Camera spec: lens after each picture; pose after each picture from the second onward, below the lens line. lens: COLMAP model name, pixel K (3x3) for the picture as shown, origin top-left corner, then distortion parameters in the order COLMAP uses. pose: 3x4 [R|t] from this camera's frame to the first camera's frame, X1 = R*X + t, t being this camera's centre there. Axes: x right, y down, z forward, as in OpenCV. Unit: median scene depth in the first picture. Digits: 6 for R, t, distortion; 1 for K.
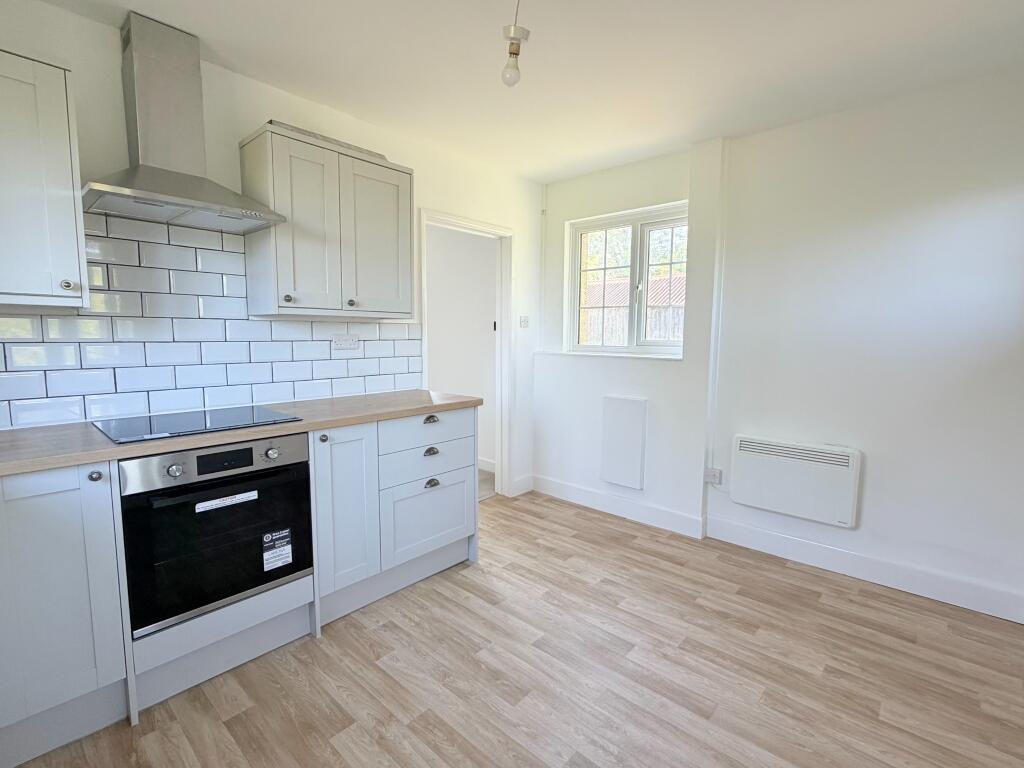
lens RADIAL K [[482.5, 0, 512.0], [0, 482.5, 384.0], [0, 0, 1]] dist [0.002041, -0.000034]
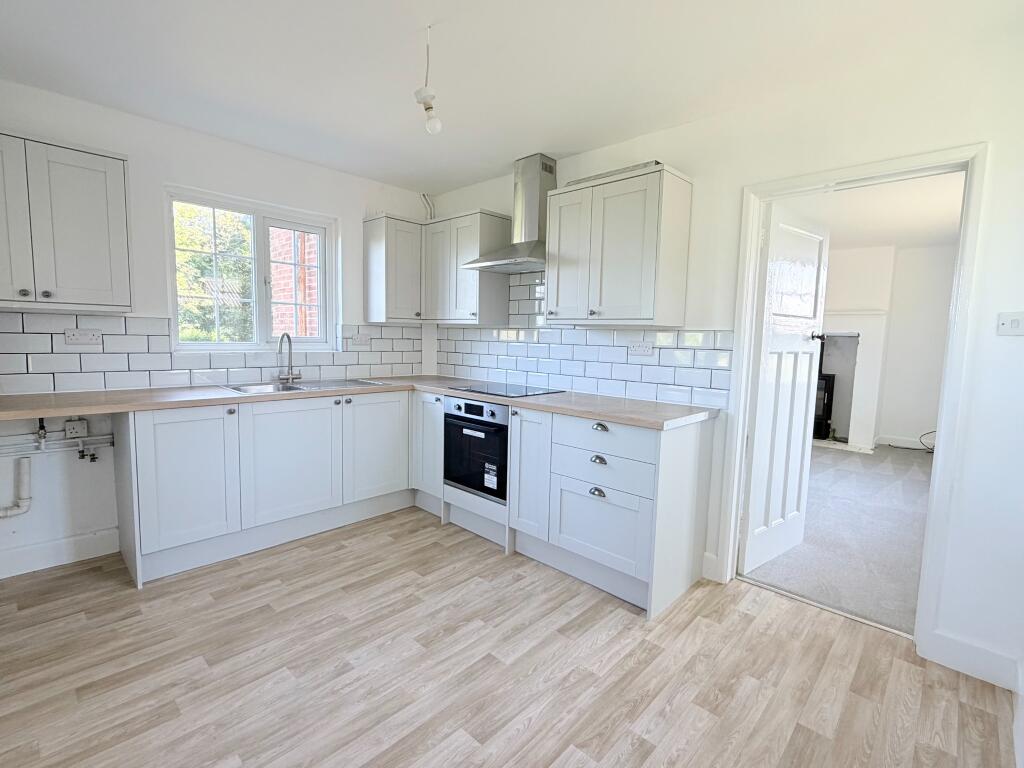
lens RADIAL K [[482.5, 0, 512.0], [0, 482.5, 384.0], [0, 0, 1]] dist [0.002041, -0.000034]
pose [[-0.029285, 0.093124, -0.995224, 0.917649], [-0.129813, 0.986865, 0.096162, -0.095333], [0.991106, 0.132009, -0.016812, 0.941756]]
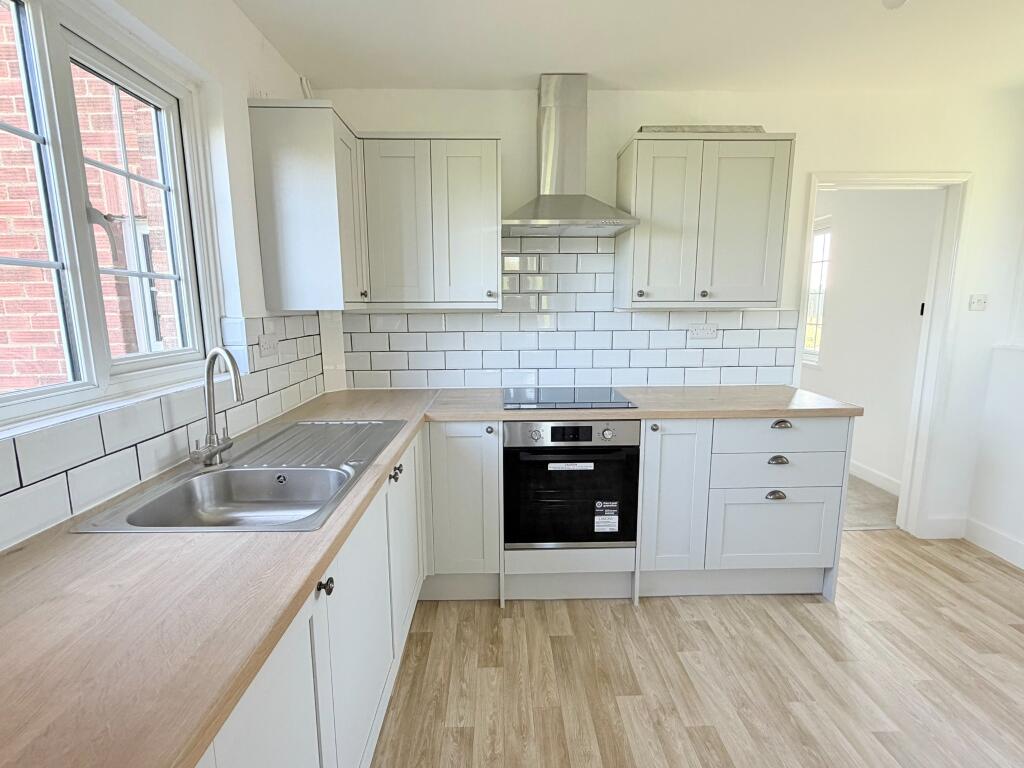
lens RADIAL K [[482.5, 0, 512.0], [0, 482.5, 384.0], [0, 0, 1]] dist [0.002041, -0.000034]
pose [[0.689117, 0.107081, -0.716695, 0.133304], [-0.065323, 0.994175, 0.085730, -0.049389], [0.721700, -0.012262, 0.692097, 0.040189]]
